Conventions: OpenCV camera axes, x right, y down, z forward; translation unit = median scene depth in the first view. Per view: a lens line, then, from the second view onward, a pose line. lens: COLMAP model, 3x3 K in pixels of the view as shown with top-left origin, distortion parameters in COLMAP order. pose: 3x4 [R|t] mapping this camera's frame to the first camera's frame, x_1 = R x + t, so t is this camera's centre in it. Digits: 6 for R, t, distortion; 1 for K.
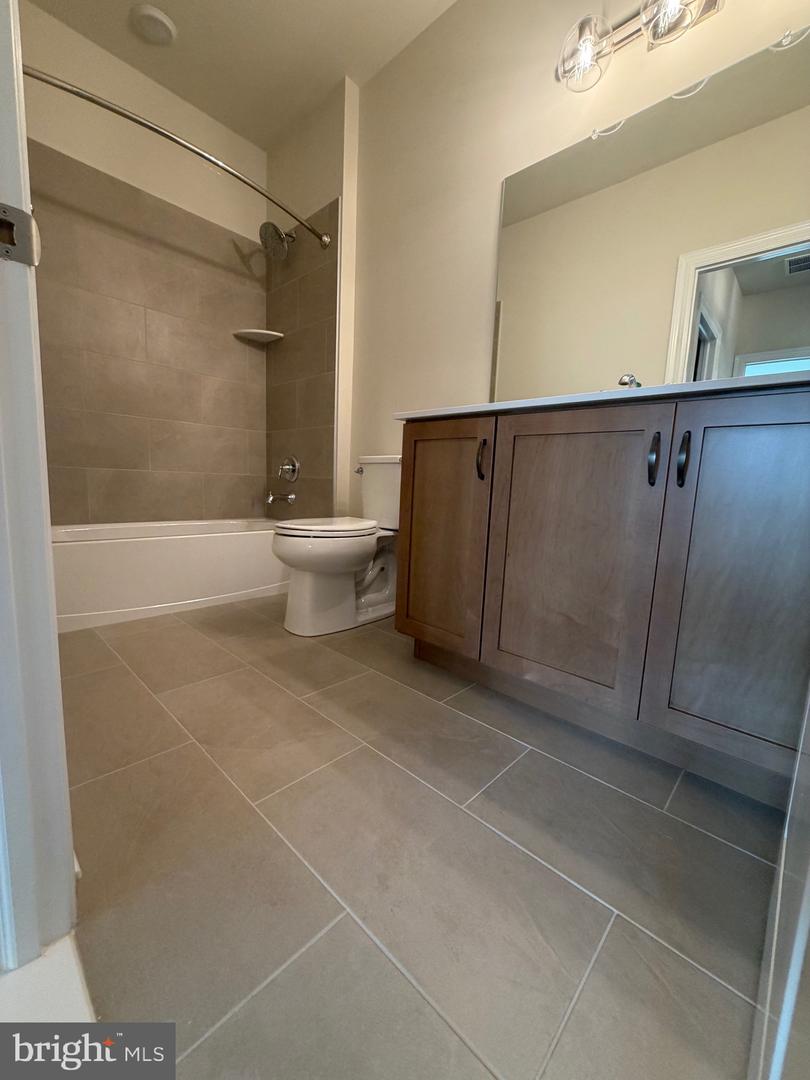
lens RADIAL K [[432.5, 0, 405.5], [0, 432.5, 539.1], [0, 0, 1]] dist [-0.007894, 0.001744]
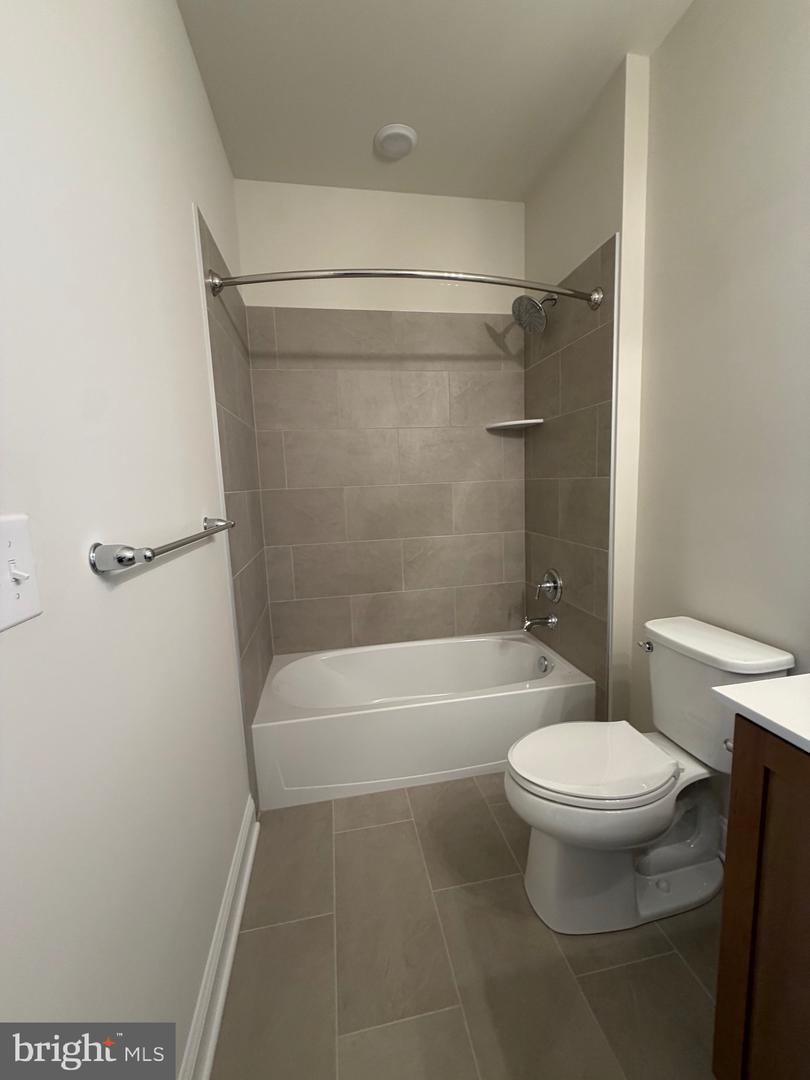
lens RADIAL K [[432.5, 0, 405.1], [0, 432.5, 541.3], [0, 0, 1]] dist [-0.007894, 0.001744]
pose [[0.803903, 0.005613, -0.594733, -0.012094], [-0.005689, 0.999982, 0.001749, -0.338349], [0.594733, 0.001978, 0.803921, 0.268597]]
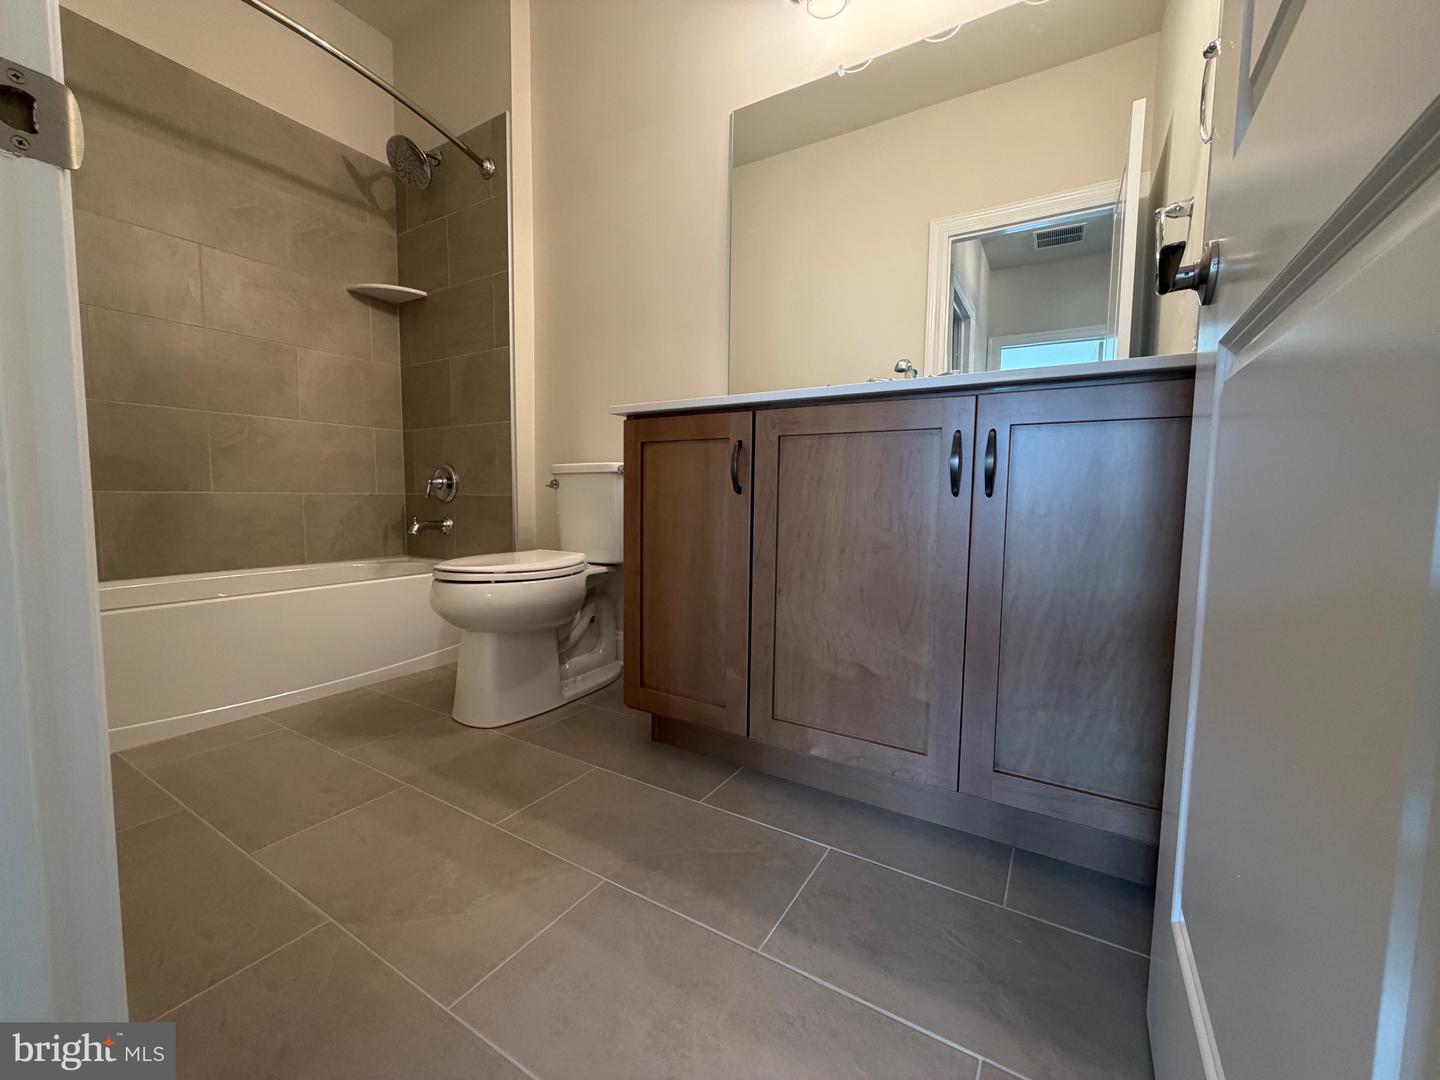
lens RADIAL K [[576.7, 0, 719.5], [0, 576.7, 539.4], [0, 0, 1]] dist [-0.007894, 0.001744]
pose [[0.977322, -0.046850, 0.206509, -0.041909], [0.057057, 0.997412, -0.043747, -0.009891], [-0.203925, 0.054537, 0.977466, 0.017480]]
